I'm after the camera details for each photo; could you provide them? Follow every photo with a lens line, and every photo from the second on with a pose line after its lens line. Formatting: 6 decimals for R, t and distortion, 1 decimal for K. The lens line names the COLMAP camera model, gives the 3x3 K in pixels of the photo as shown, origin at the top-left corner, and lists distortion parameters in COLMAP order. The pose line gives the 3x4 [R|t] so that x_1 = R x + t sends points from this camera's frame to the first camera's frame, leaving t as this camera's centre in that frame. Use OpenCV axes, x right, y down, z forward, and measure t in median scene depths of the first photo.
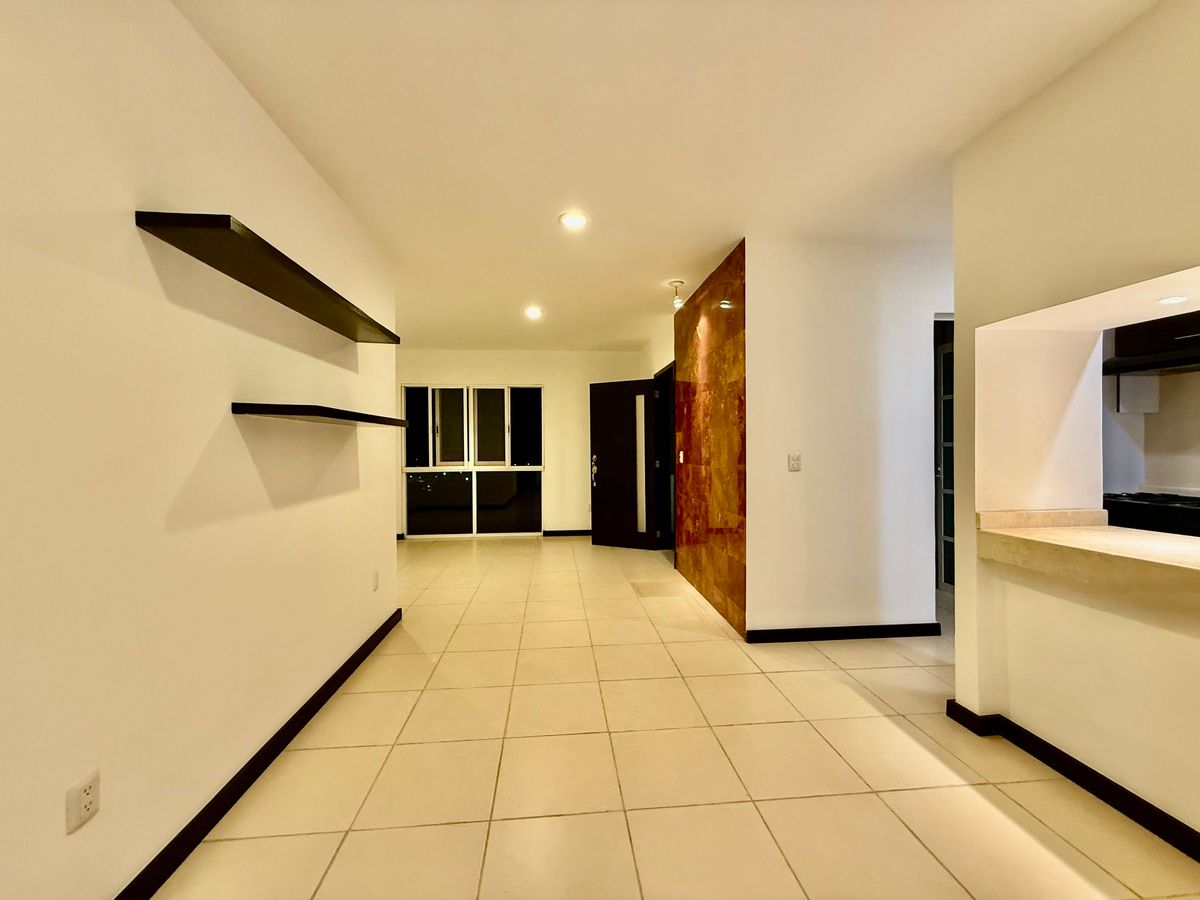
lens RADIAL K [[478.1, 0, 598.4], [0, 478.1, 448.7], [0, 0, 1]] dist [0.001393, -0.000649]
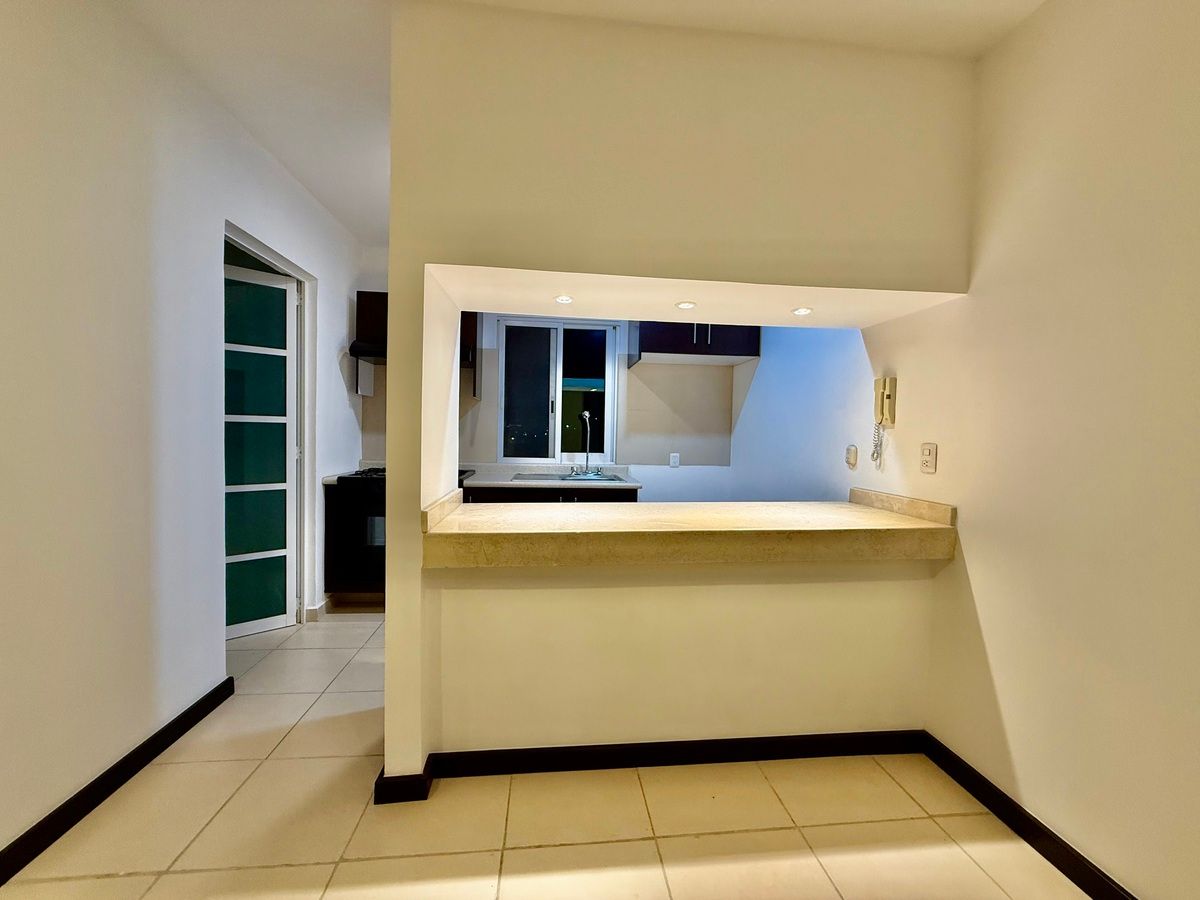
lens RADIAL K [[478.1, 0, 598.4], [0, 478.1, 448.7], [0, 0, 1]] dist [0.001393, -0.000649]
pose [[-0.014695, -0.028043, 0.999499, 0.034837], [-0.019832, 0.999418, 0.027749, 0.008972], [-0.999695, -0.019414, -0.015242, 0.726531]]
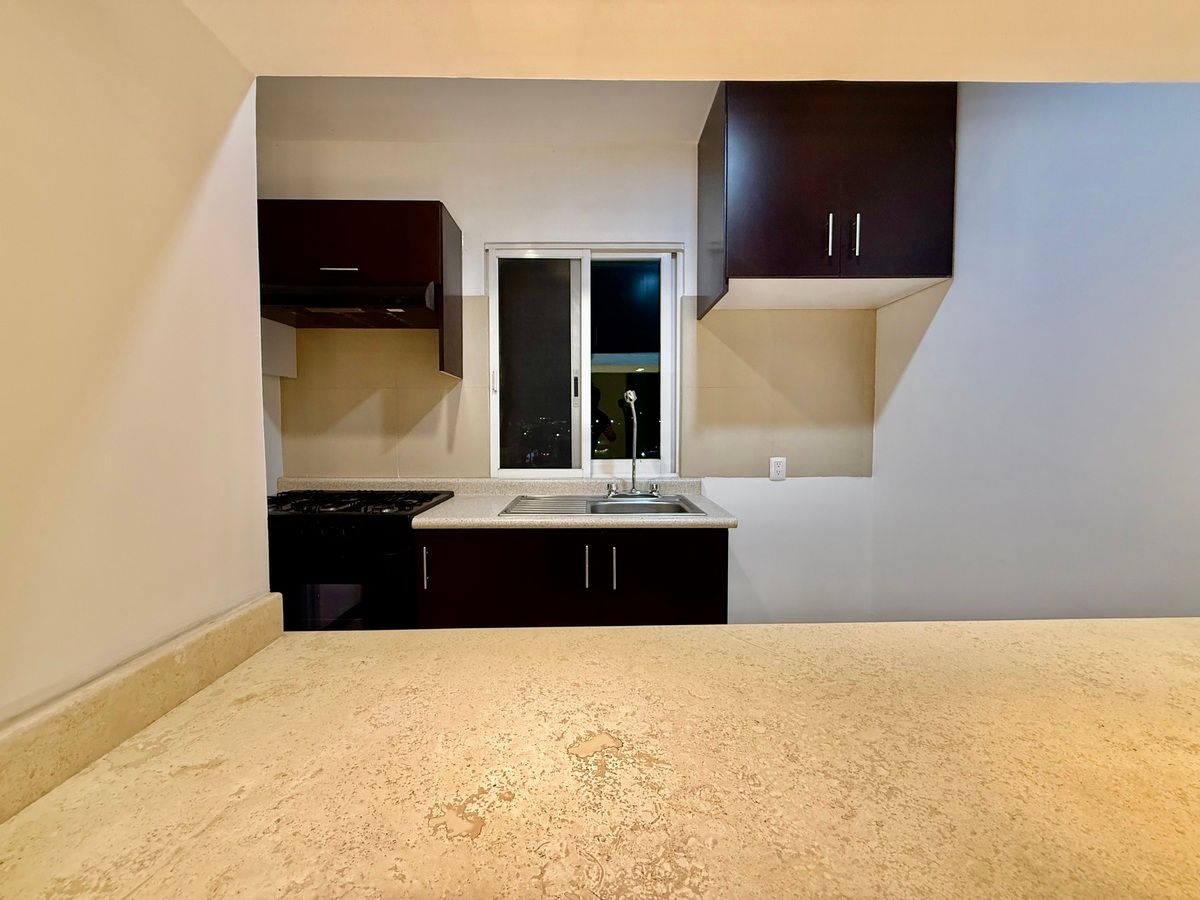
lens RADIAL K [[478.1, 0, 598.4], [0, 478.1, 448.7], [0, 0, 1]] dist [0.001393, -0.000649]
pose [[0.078995, -0.039045, 0.996110, 0.729523], [0.003145, 0.999237, 0.038918, 0.006789], [-0.996870, 0.000058, 0.079058, 0.734490]]
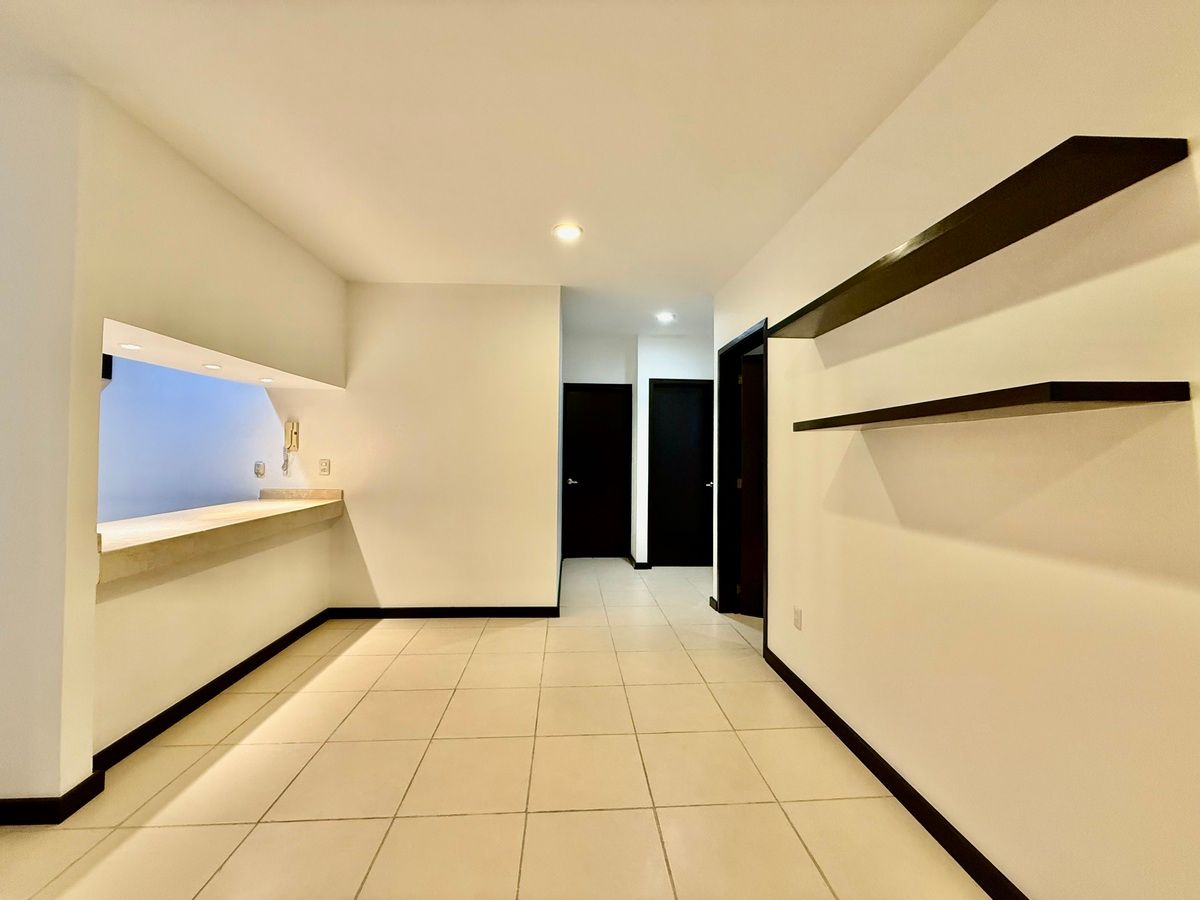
lens RADIAL K [[478.1, 0, 598.4], [0, 478.1, 448.7], [0, 0, 1]] dist [0.001393, -0.000649]
pose [[-0.999553, -0.002330, 0.029819, -0.121656], [-0.002745, 0.999900, -0.013878, -0.006956], [-0.029784, -0.013954, -0.999459, 1.810334]]
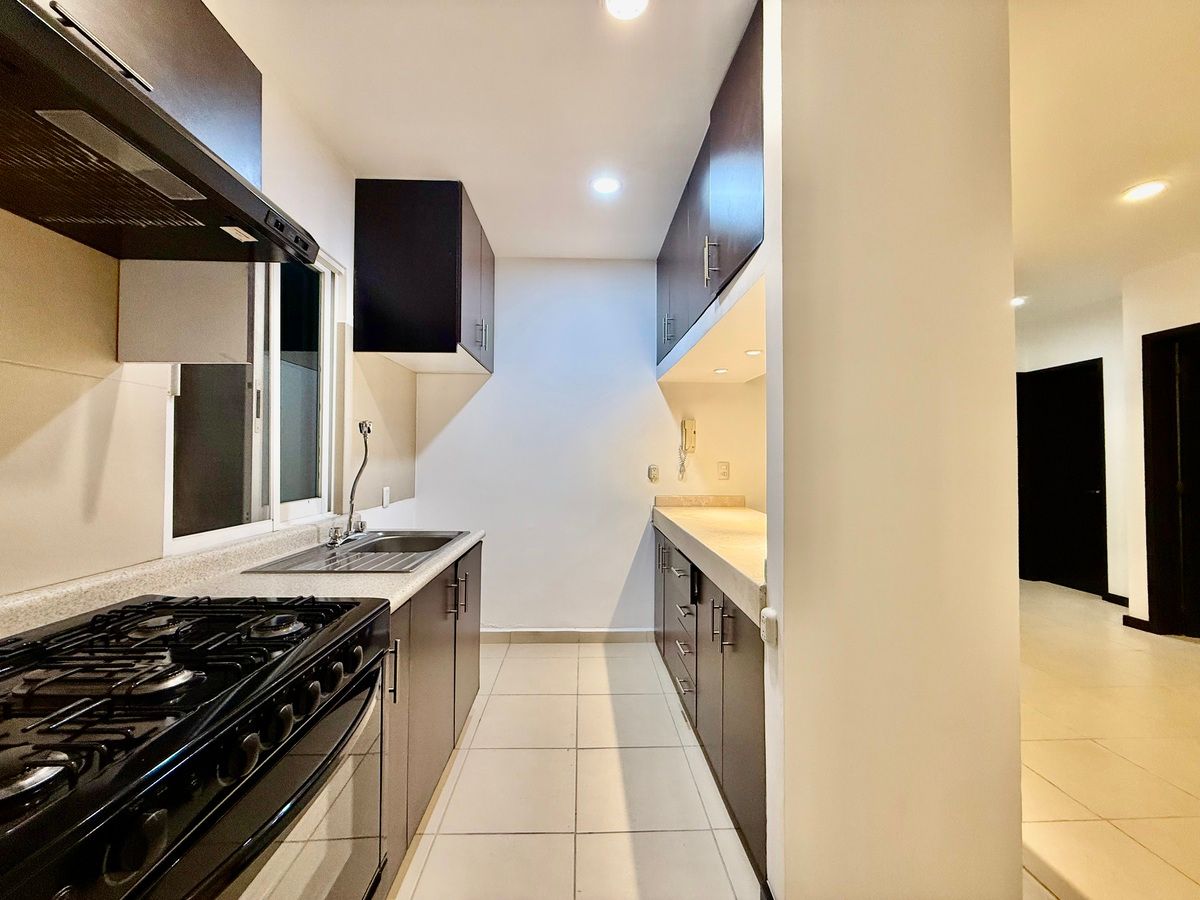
lens RADIAL K [[478.1, 0, 598.4], [0, 478.1, 448.7], [0, 0, 1]] dist [0.001393, -0.000649]
pose [[-0.998338, 0.003829, 0.057496, 1.248724], [0.002867, 0.999855, -0.016805, -0.006373], [-0.057552, -0.016612, -0.998204, 1.642471]]
